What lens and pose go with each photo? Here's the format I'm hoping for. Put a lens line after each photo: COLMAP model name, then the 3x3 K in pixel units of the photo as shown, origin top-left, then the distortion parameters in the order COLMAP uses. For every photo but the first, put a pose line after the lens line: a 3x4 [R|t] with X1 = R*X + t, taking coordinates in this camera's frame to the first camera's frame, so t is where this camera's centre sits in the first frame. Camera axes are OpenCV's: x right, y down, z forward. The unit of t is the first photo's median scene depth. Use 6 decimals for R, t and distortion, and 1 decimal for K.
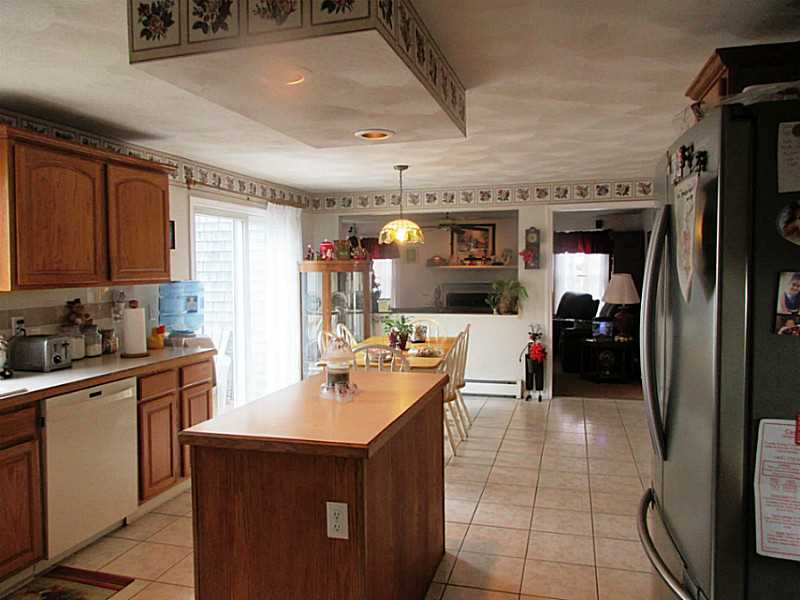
lens RADIAL K [[597.9, 0, 400.4], [0, 597.9, 297.9], [0, 0, 1]] dist [0.005482, 0.003249]
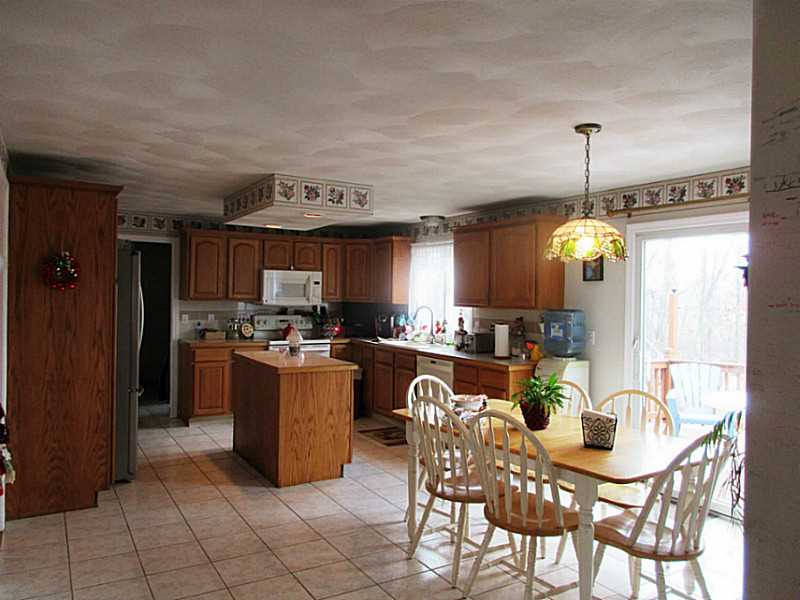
lens RADIAL K [[597.9, 0, 401.6], [0, 597.9, 300.2], [0, 0, 1]] dist [0.005482, 0.003249]
pose [[-0.687844, -0.016132, -0.725680, 0.553473], [-0.061548, 0.997449, 0.036165, -0.056719], [0.723245, 0.069540, -0.687082, 1.305960]]
